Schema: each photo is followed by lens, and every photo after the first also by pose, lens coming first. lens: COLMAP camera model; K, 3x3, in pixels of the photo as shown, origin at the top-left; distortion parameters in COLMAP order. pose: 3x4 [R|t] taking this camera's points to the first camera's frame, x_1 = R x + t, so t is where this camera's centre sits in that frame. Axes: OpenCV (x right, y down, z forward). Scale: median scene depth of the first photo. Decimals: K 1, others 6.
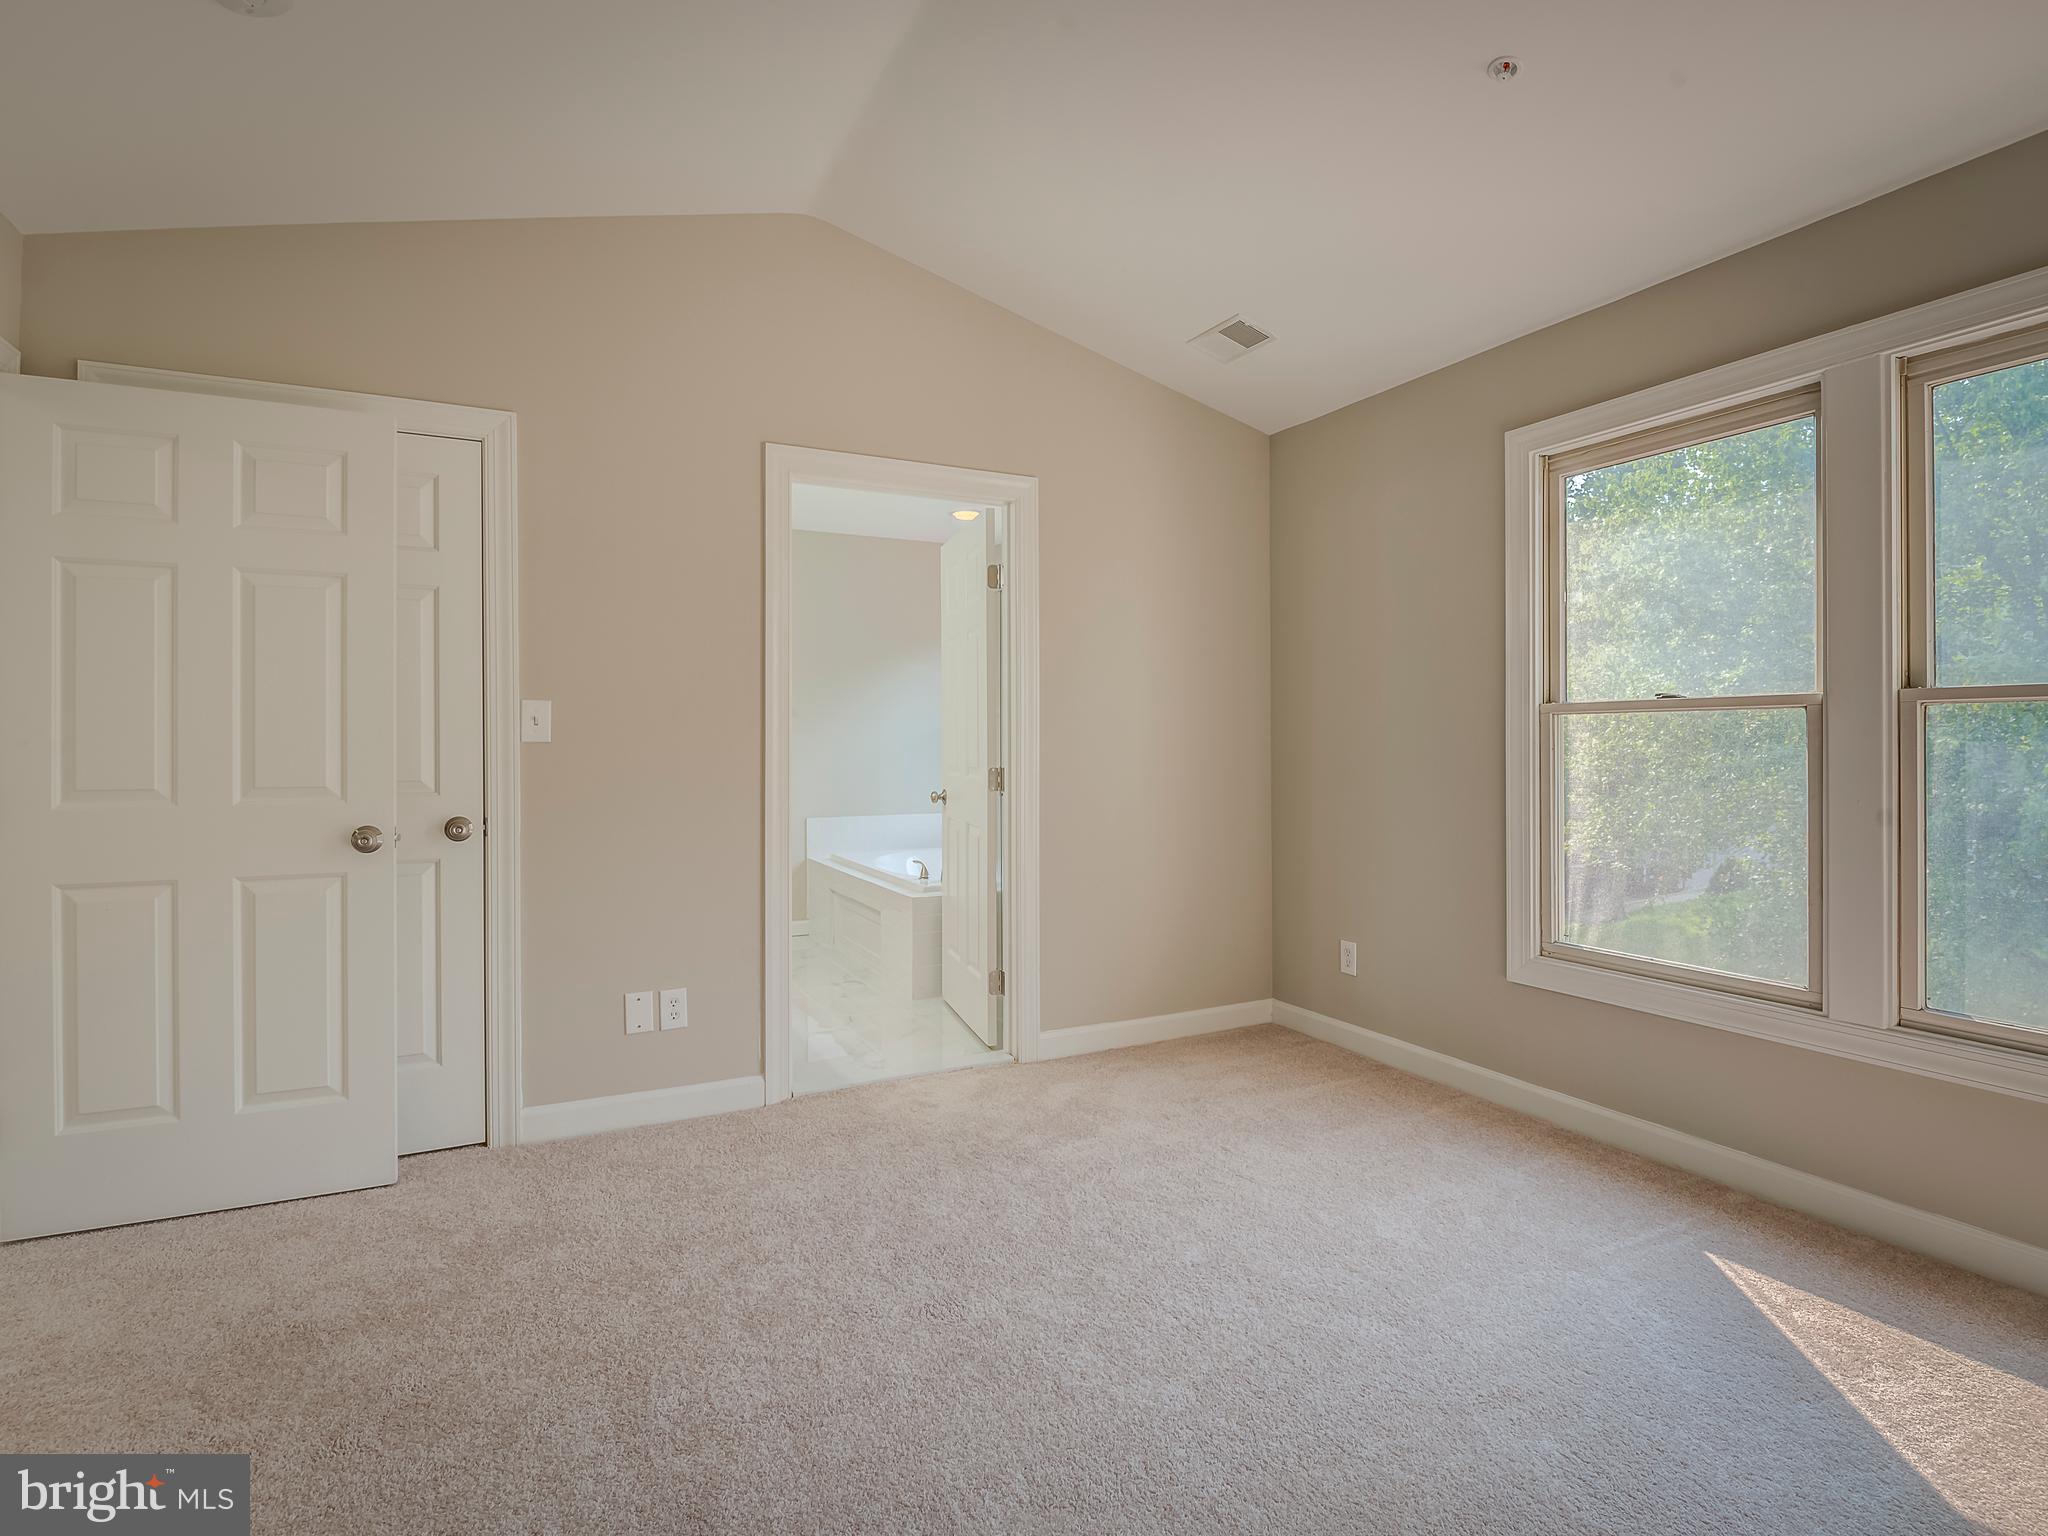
lens RADIAL K [[1025.3, 0, 1053.7], [0, 1025.3, 745.2], [0, 0, 1]] dist [-0.003328, -0.004504]
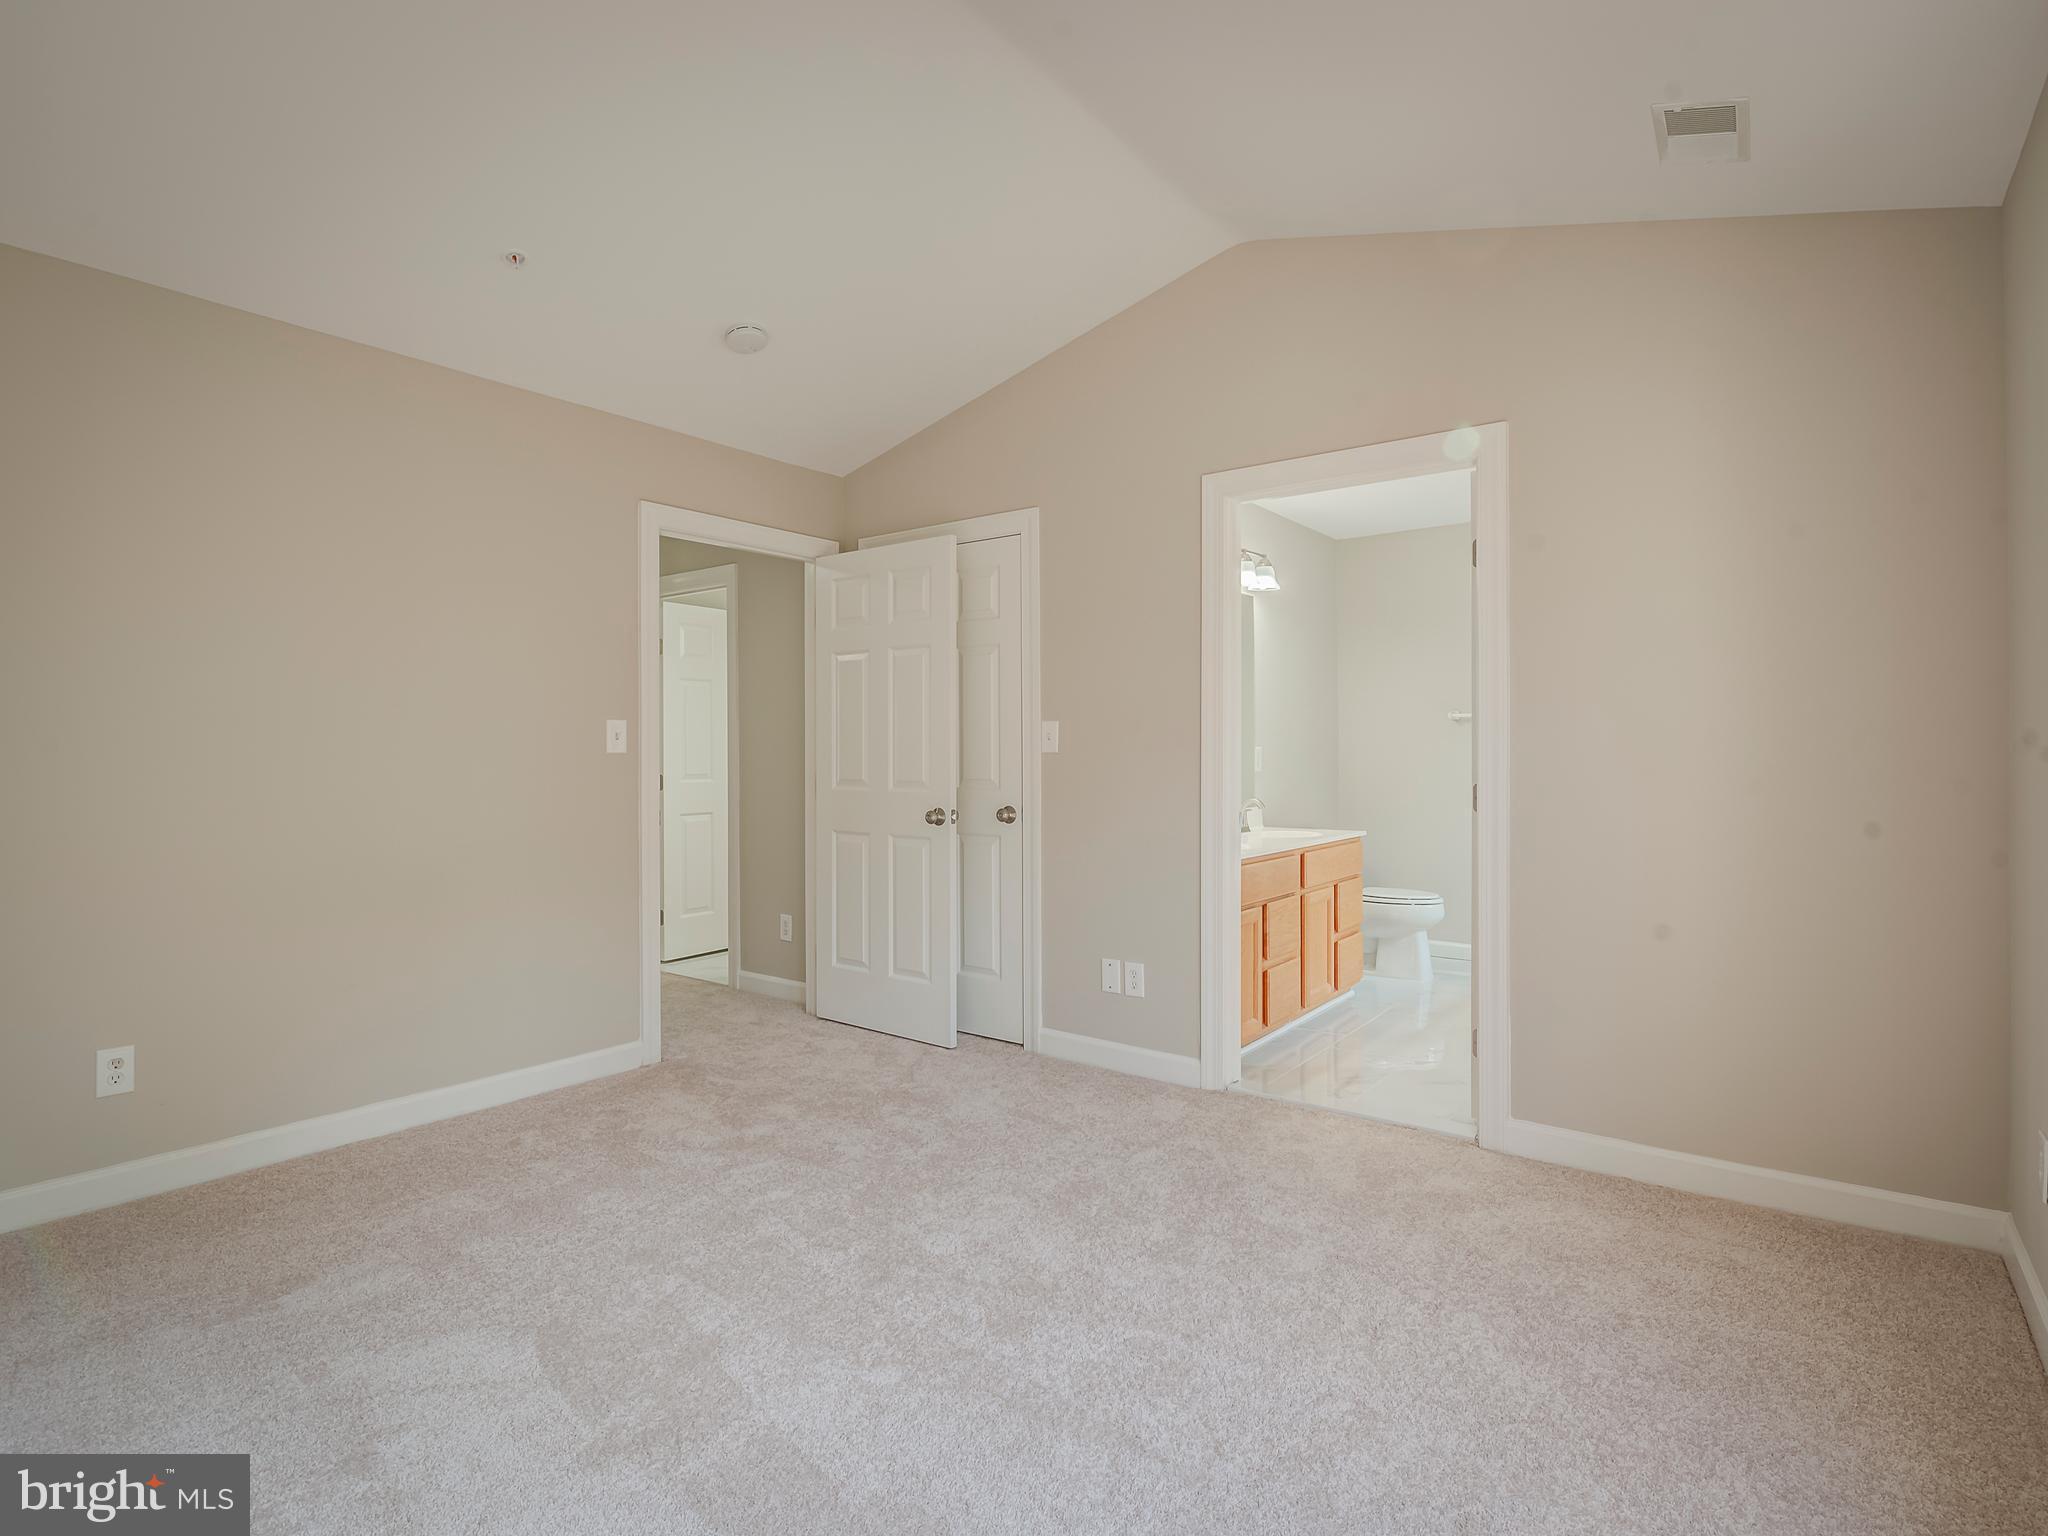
lens RADIAL K [[1025.3, 0, 1025.7], [0, 1025.3, 755.7], [0, 0, 1]] dist [-0.003328, -0.004504]
pose [[0.442947, 0.002238, -0.896545, 0.661866], [-0.005900, 0.999983, -0.000418, 0.001750], [0.896528, 0.005475, 0.442952, 0.385154]]
